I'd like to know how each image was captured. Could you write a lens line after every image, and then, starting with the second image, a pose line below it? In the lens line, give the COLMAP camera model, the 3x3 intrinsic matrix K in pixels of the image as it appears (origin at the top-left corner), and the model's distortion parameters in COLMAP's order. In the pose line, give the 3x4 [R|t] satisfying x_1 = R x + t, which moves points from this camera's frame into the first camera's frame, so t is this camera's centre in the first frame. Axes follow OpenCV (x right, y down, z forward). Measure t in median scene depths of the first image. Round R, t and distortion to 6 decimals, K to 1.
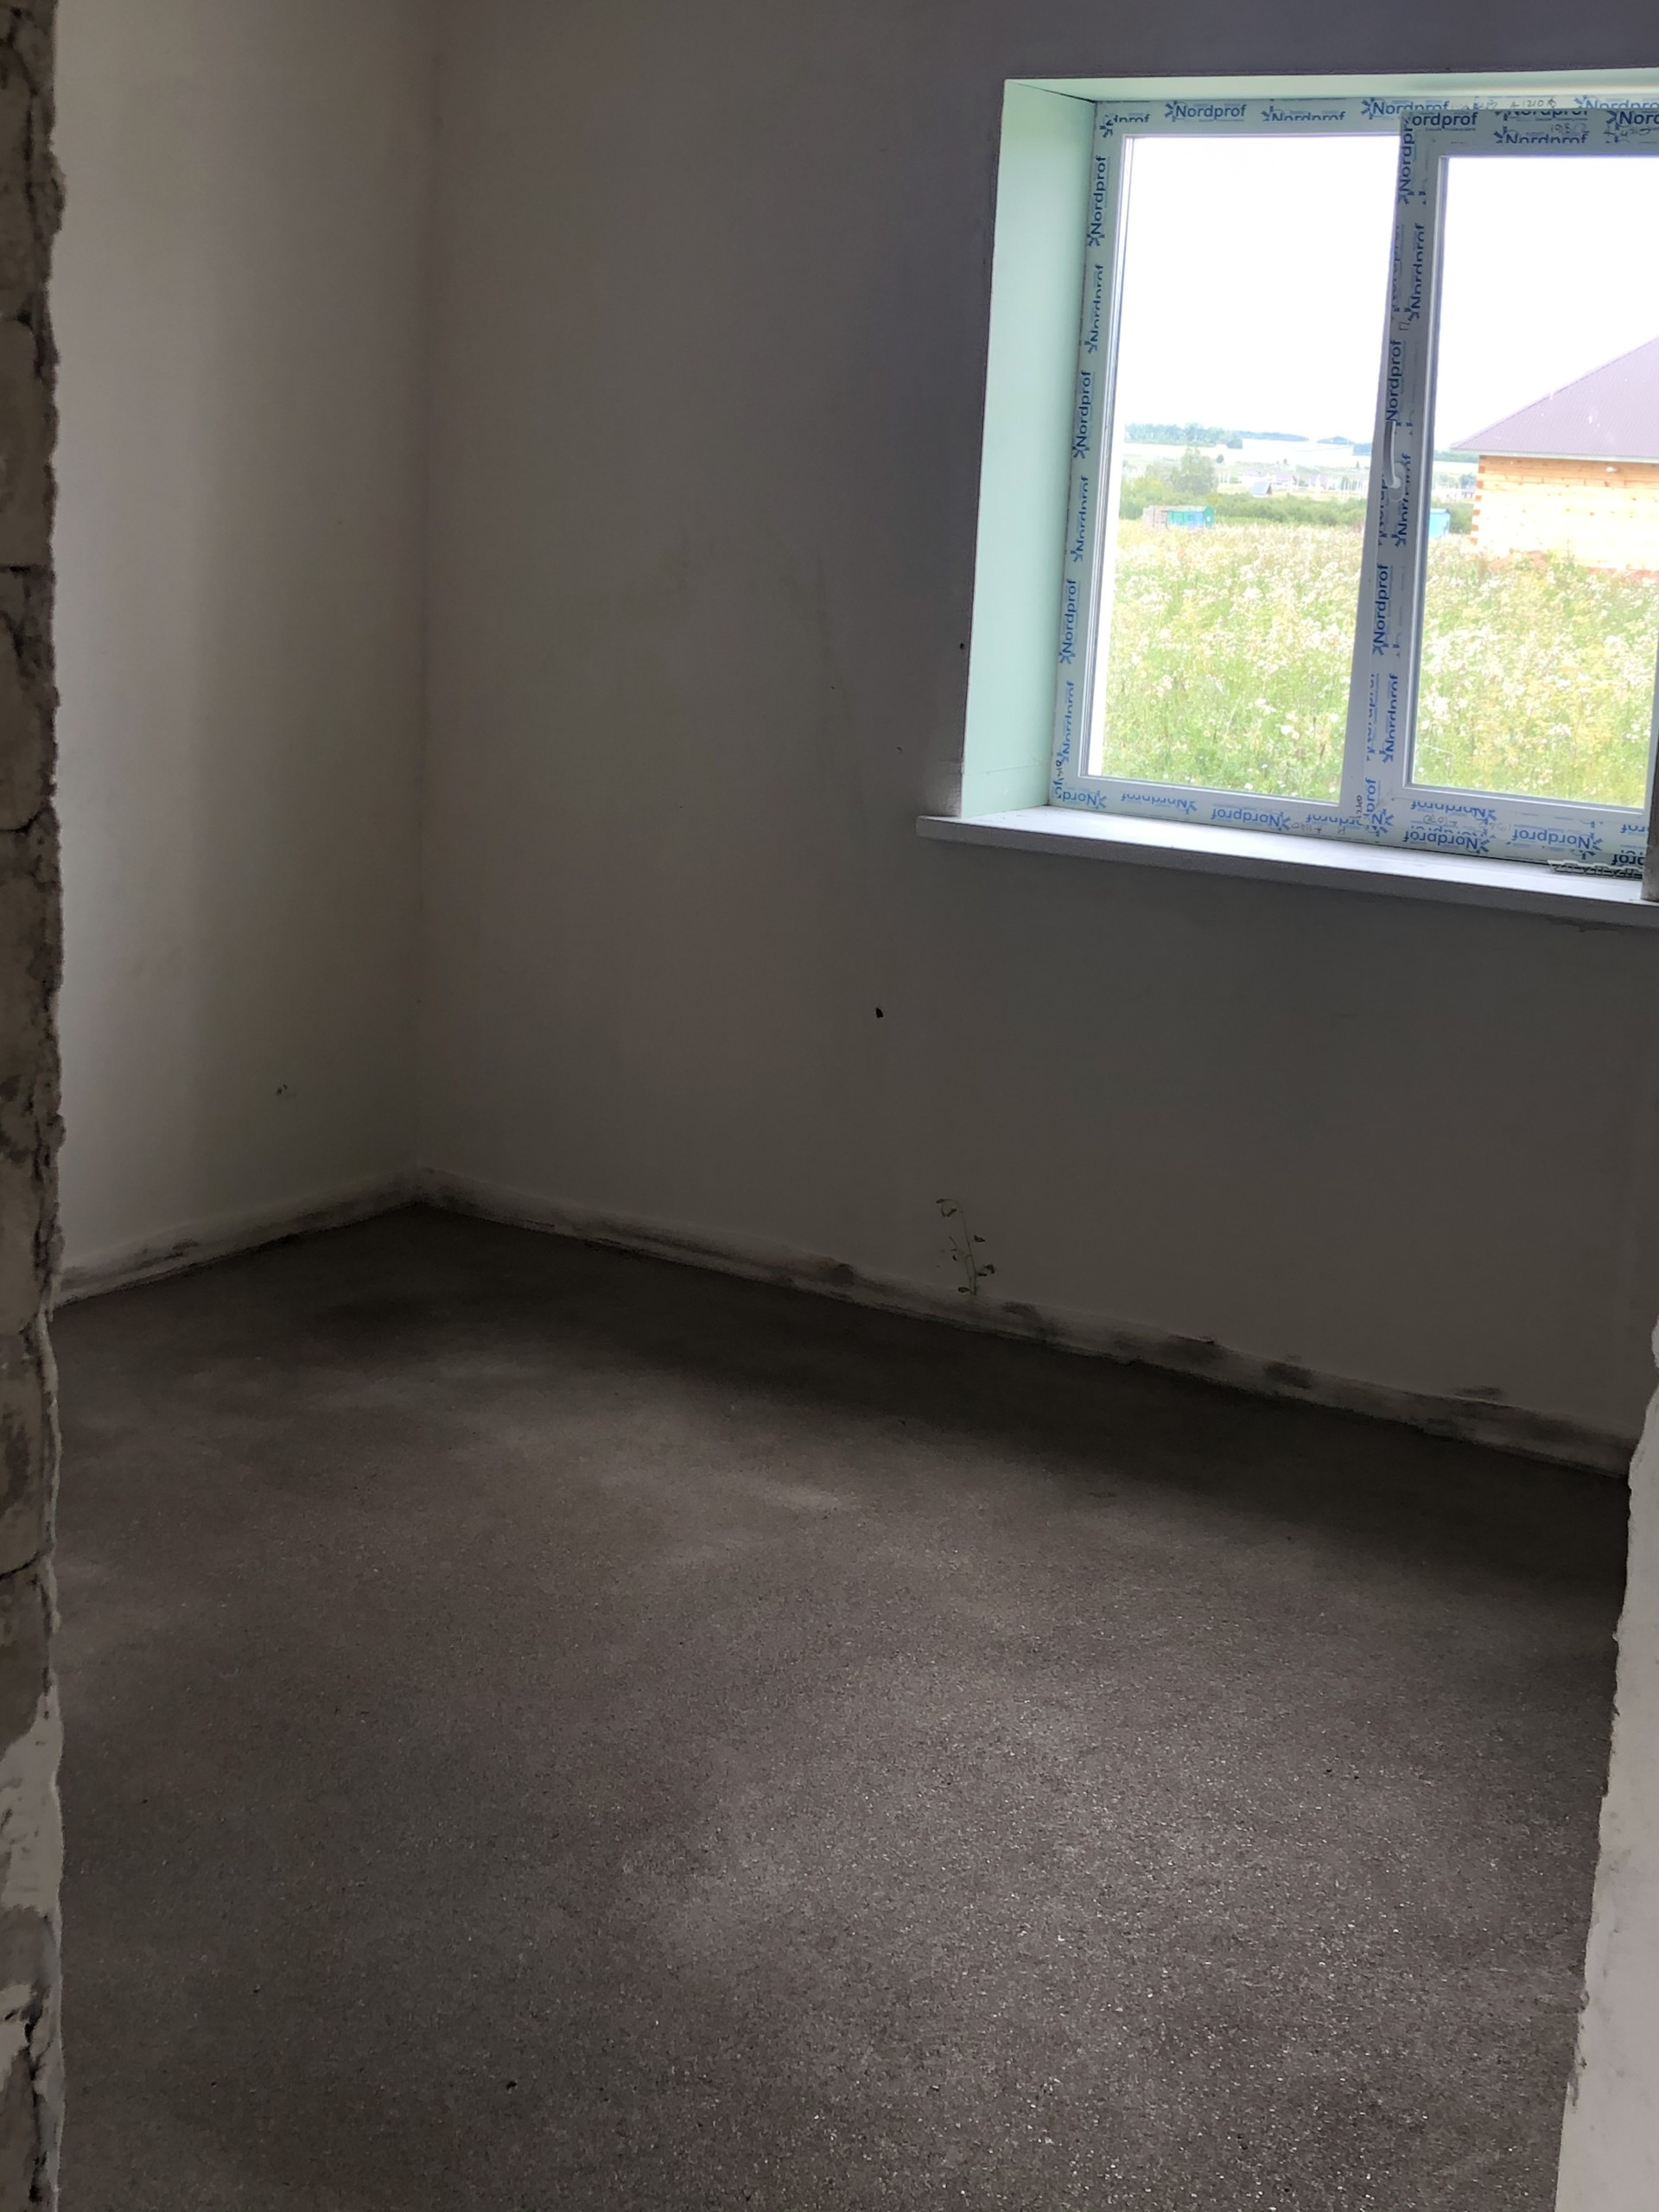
lens RADIAL K [[2966.7, 0, 834.3], [0, 2966.7, 1077.0], [0, 0, 1]] dist [0.179724, -0.637222]
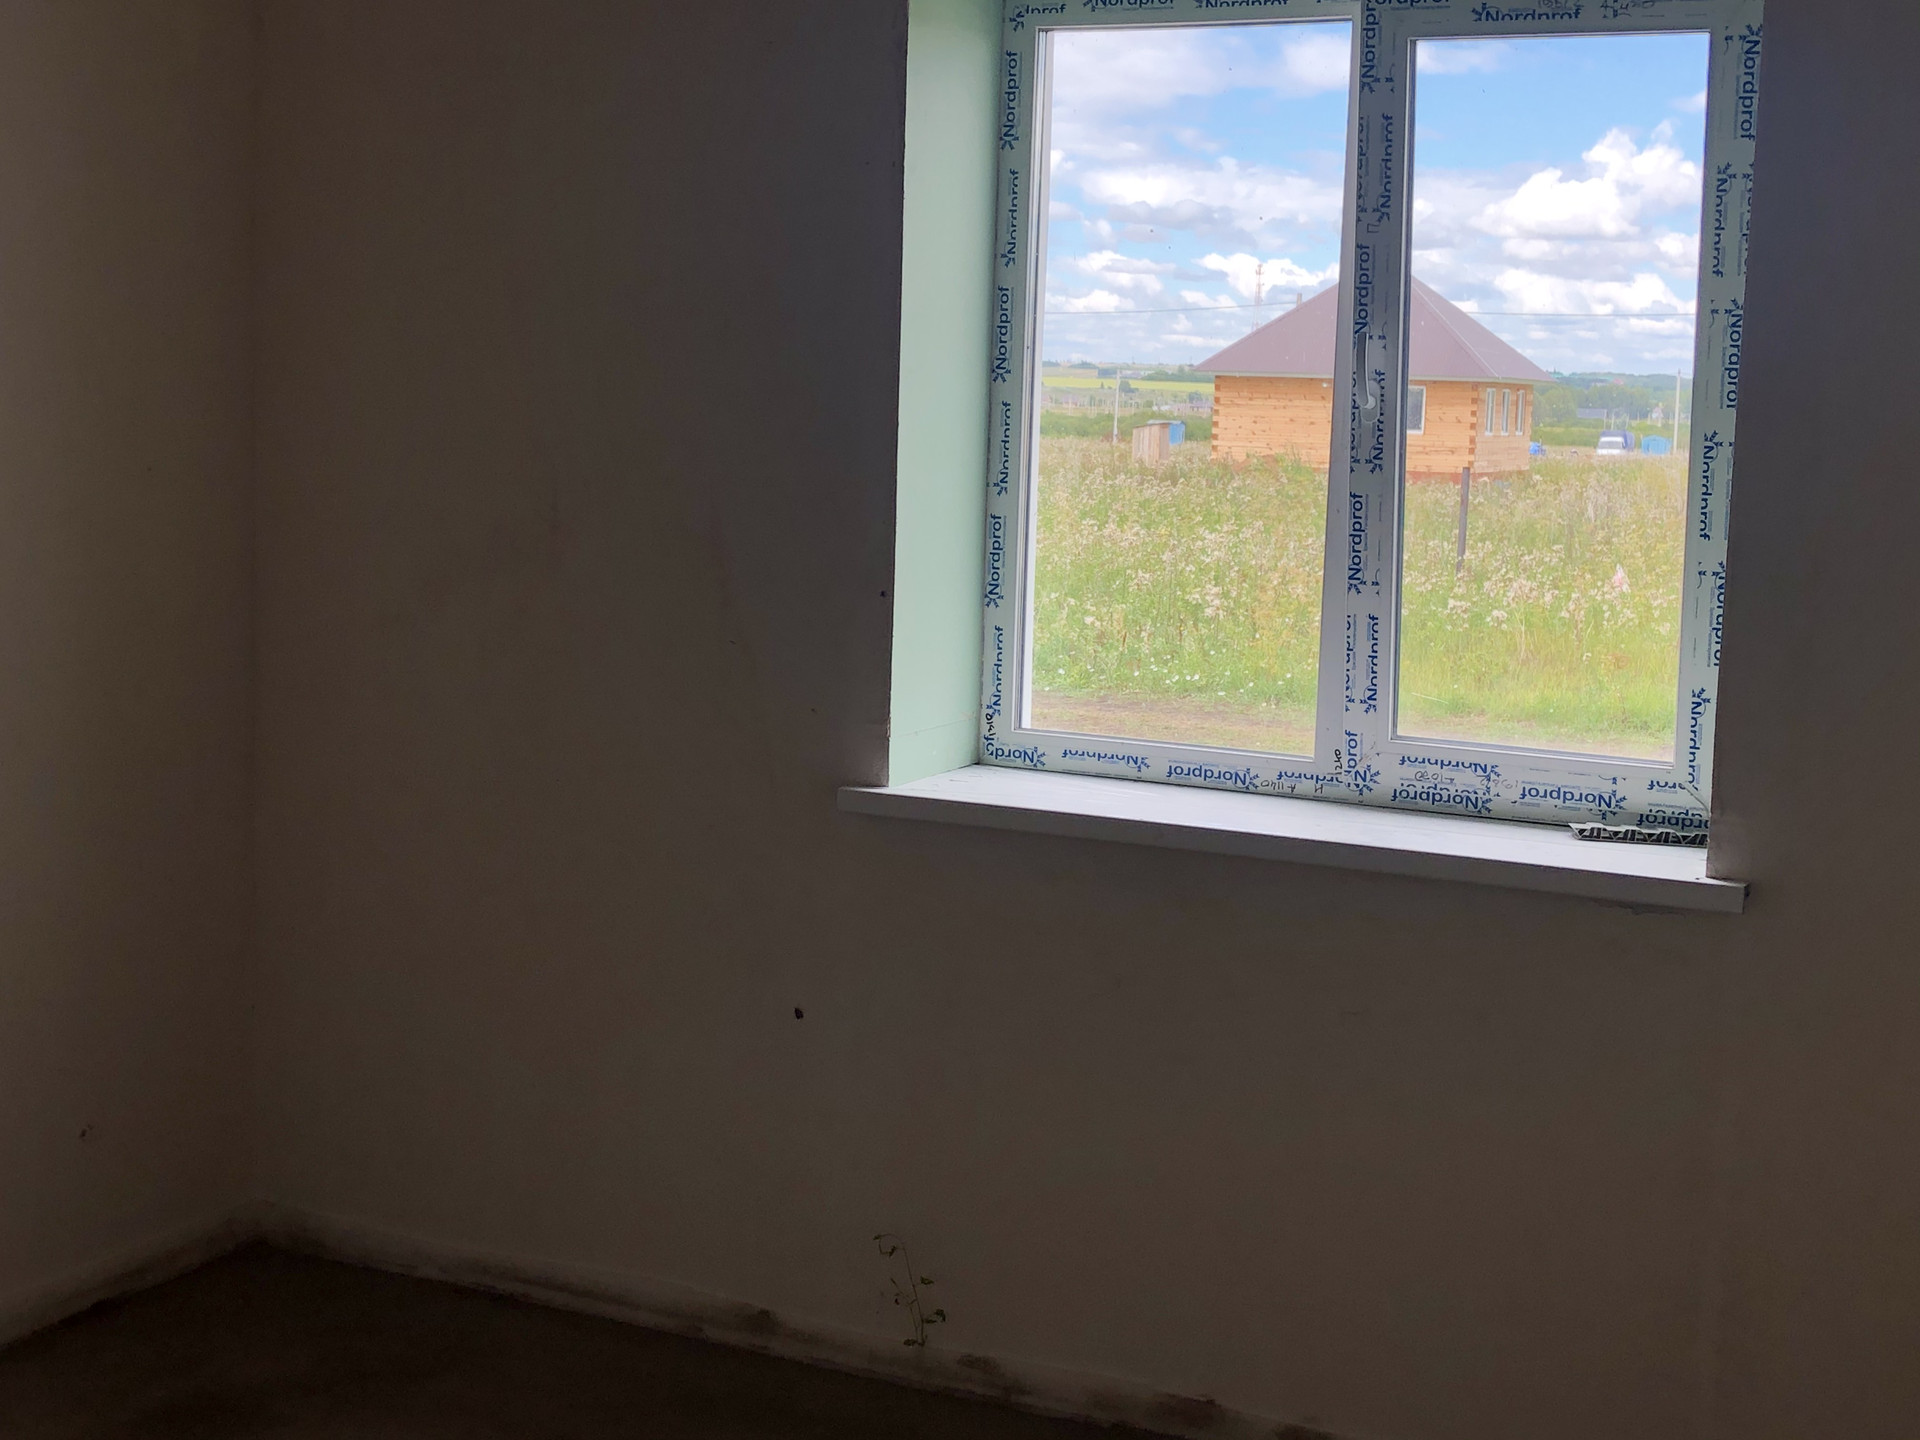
lens RADIAL K [[2511.0, 0, 960.3], [0, 2511.0, 668.1], [0, 0, 1]] dist [0.288237, -1.205330]
pose [[0.992687, -0.031729, 0.116470, -0.021210], [0.042325, 0.995073, -0.089660, -0.055044], [-0.113051, 0.093934, 0.989139, 0.265087]]
